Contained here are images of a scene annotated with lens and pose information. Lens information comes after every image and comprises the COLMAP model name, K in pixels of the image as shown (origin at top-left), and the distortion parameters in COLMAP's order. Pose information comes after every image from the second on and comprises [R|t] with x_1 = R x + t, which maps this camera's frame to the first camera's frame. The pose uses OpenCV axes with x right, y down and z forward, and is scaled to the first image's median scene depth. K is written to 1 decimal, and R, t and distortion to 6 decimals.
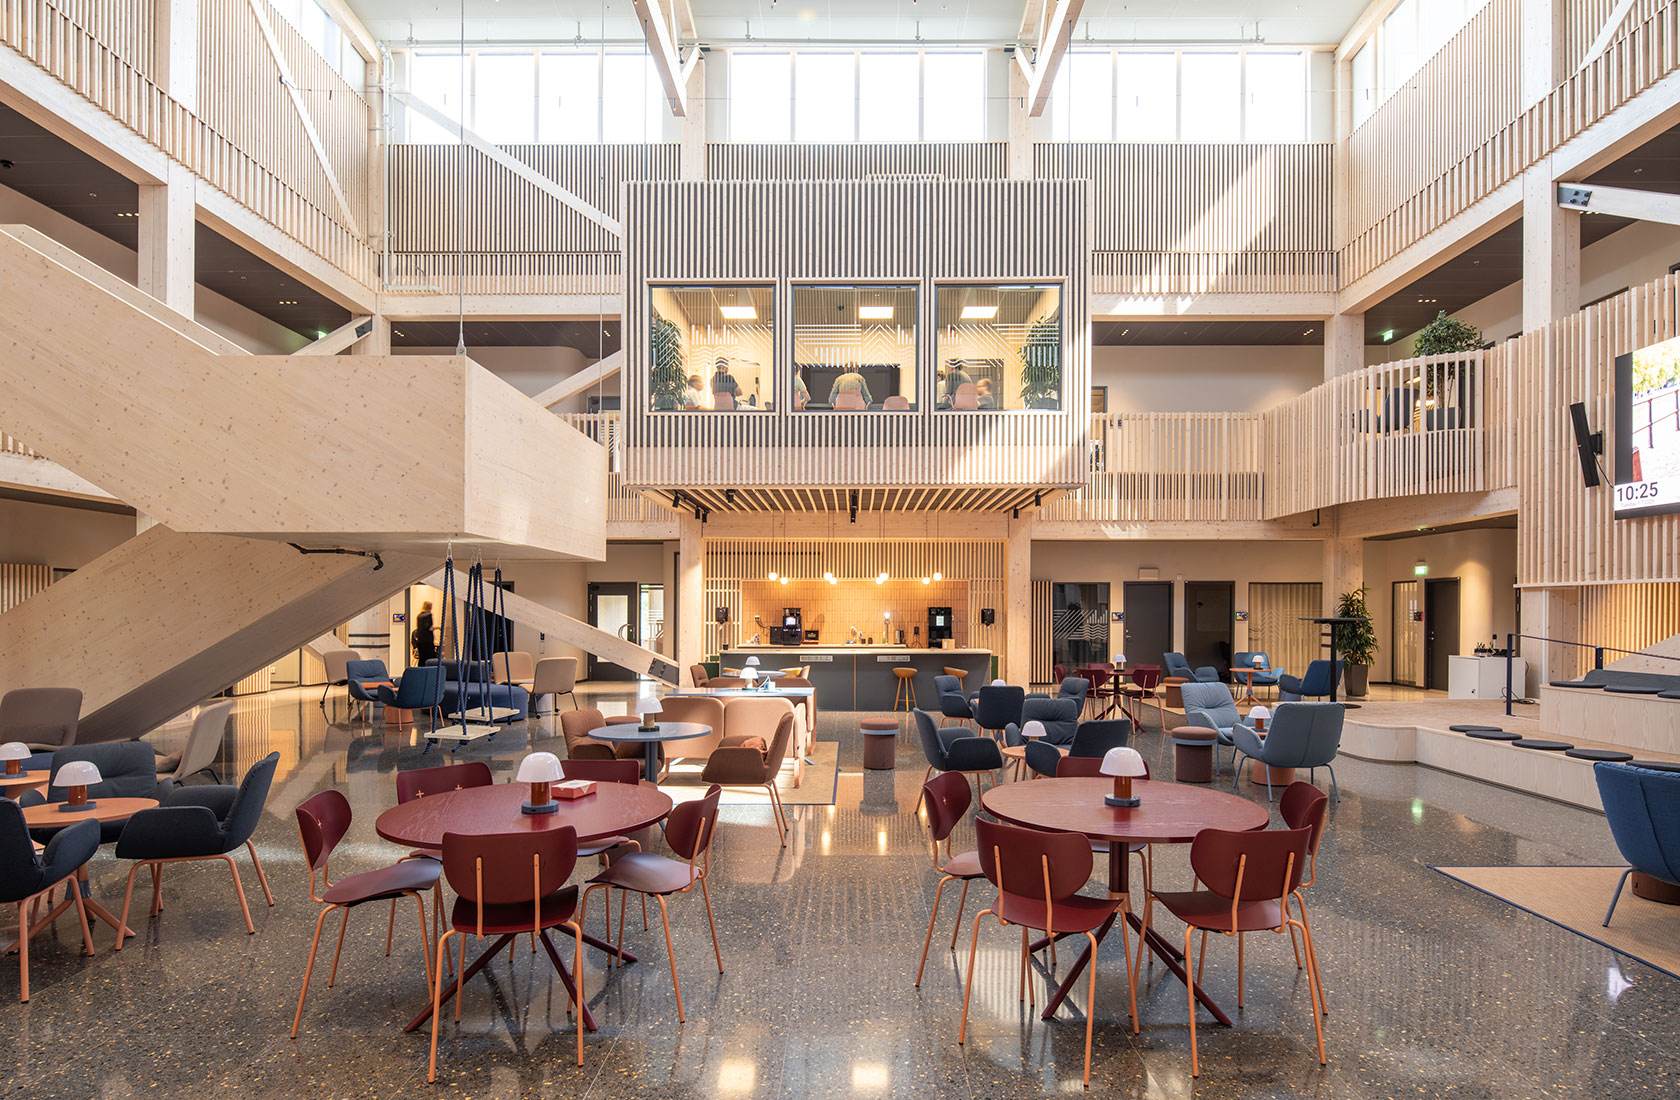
lens RADIAL K [[812.5, 0, 868.4], [0, 812.5, 551.3], [0, 0, 1]] dist [0.018771, -0.013580]
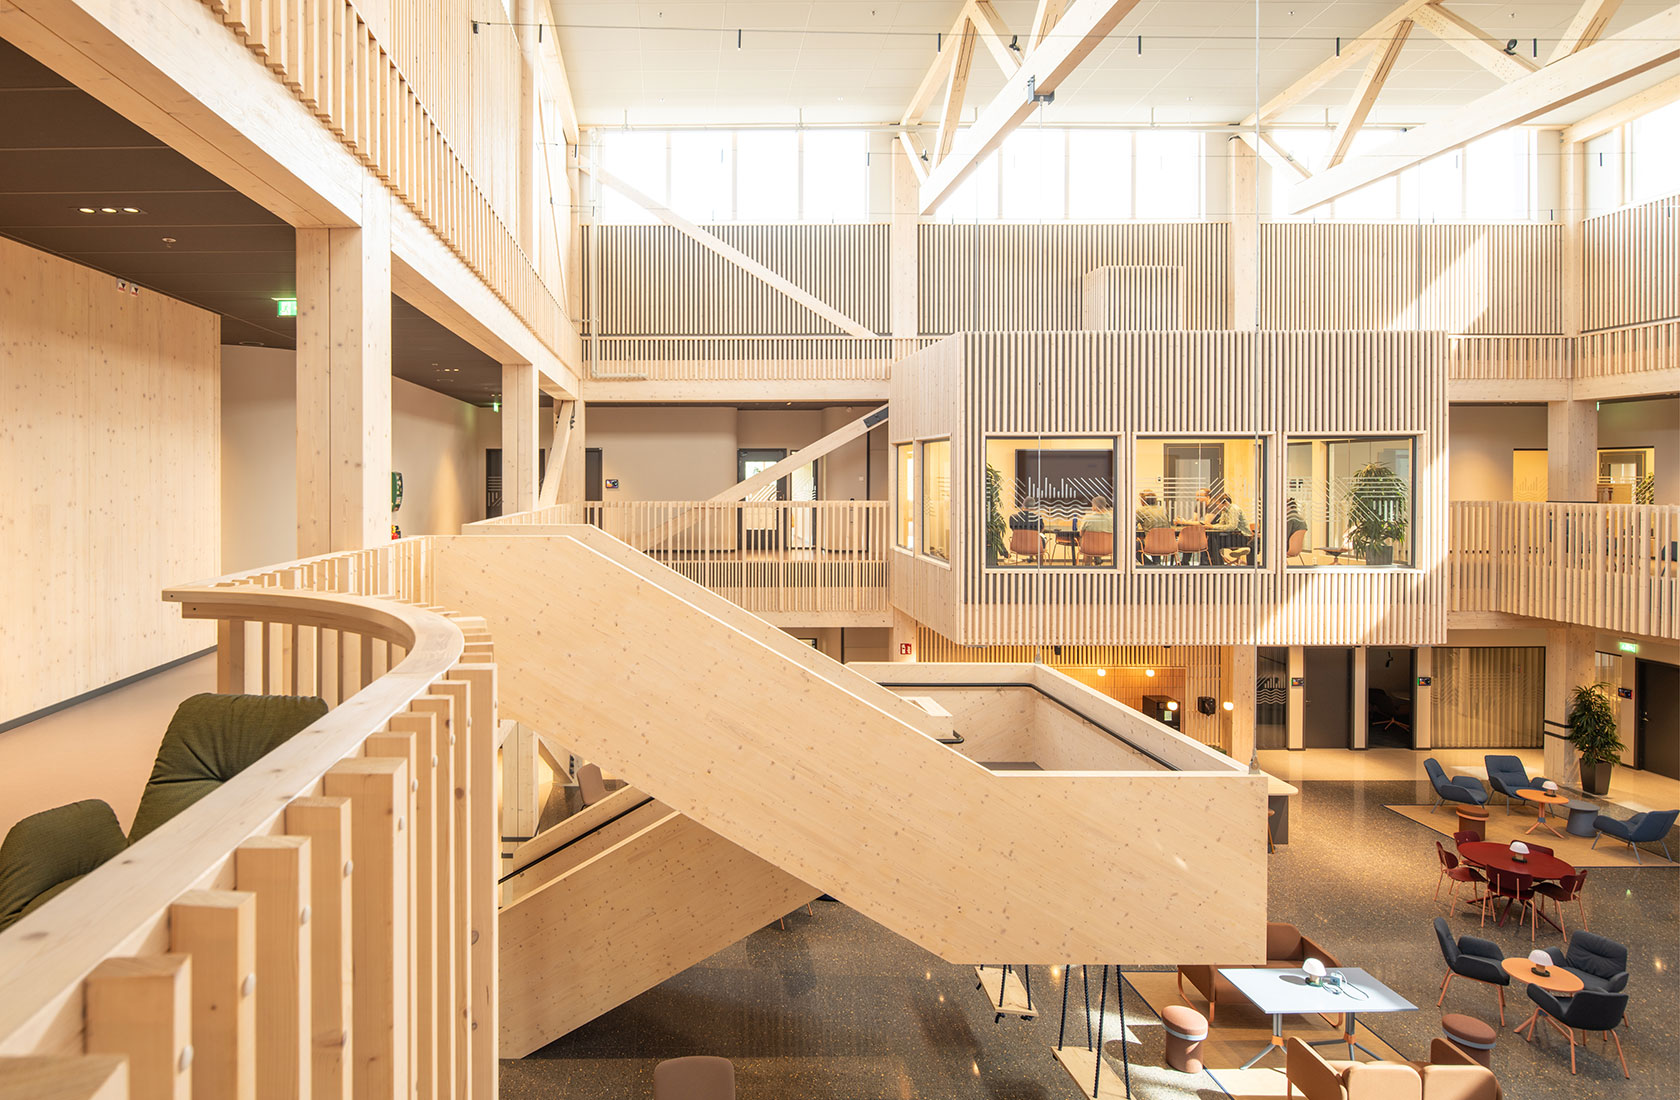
lens RADIAL K [[811.6, 0, 839.6], [0, 811.6, 509.9], [0, 0, 1]] dist [-0.002233, -0.000145]
pose [[0.999970, -0.006999, 0.003288, -0.301220], [0.006967, 0.999928, 0.009742, -0.170215], [-0.003356, -0.009719, 0.999947, 0.025656]]
